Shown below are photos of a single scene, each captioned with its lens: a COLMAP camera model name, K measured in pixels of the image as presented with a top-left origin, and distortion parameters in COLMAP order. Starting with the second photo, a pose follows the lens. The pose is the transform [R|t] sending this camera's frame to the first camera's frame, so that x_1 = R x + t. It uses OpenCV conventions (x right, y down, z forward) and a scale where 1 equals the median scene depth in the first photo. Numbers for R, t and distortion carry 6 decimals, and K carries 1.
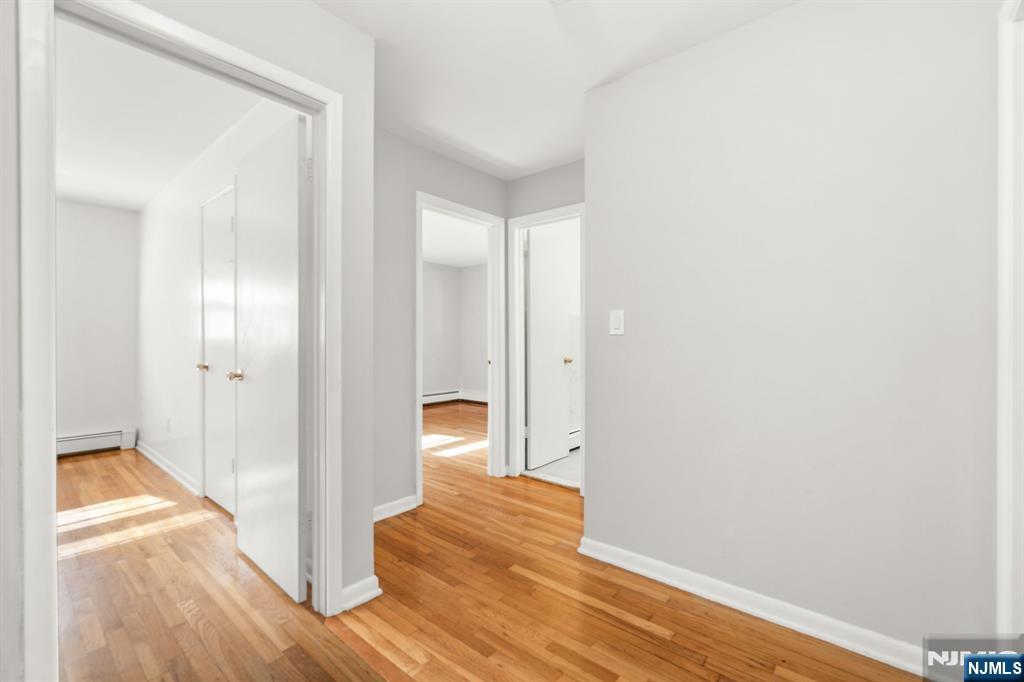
lens RADIAL K [[443.0, 0, 510.7], [0, 443.0, 340.6], [0, 0, 1]] dist [-0.008923, 0.000643]
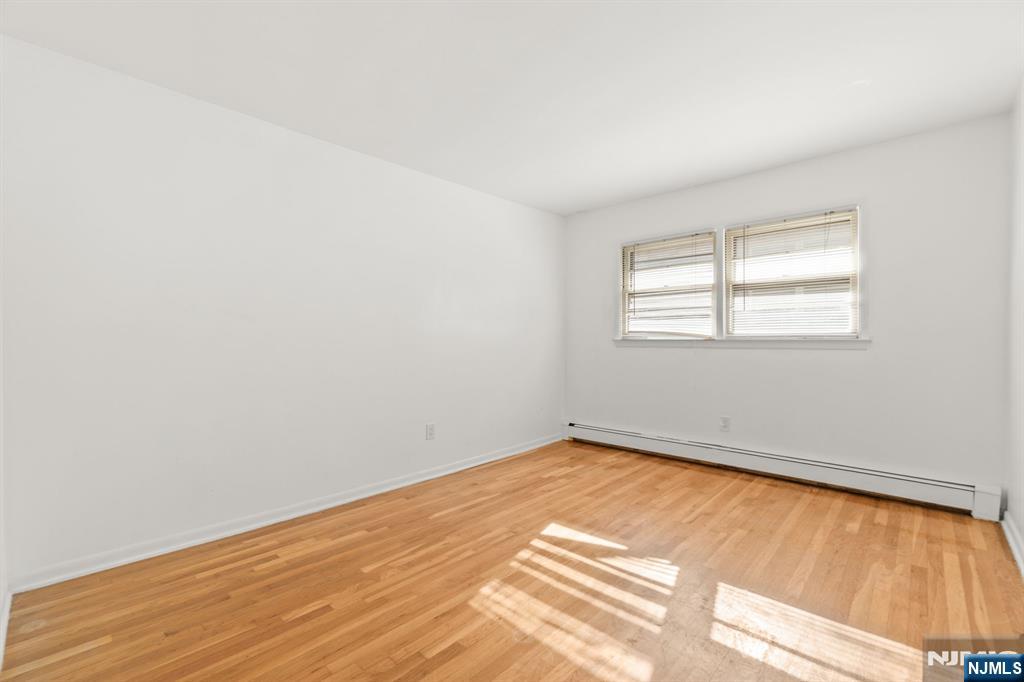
lens RADIAL K [[443.0, 0, 511.0], [0, 443.0, 339.9], [0, 0, 1]] dist [-0.008923, 0.000643]
pose [[-0.049455, 0.003070, -0.998772, -0.253007], [-0.000783, 0.999995, 0.003113, 0.003428], [0.998776, 0.000936, -0.049452, 0.394496]]
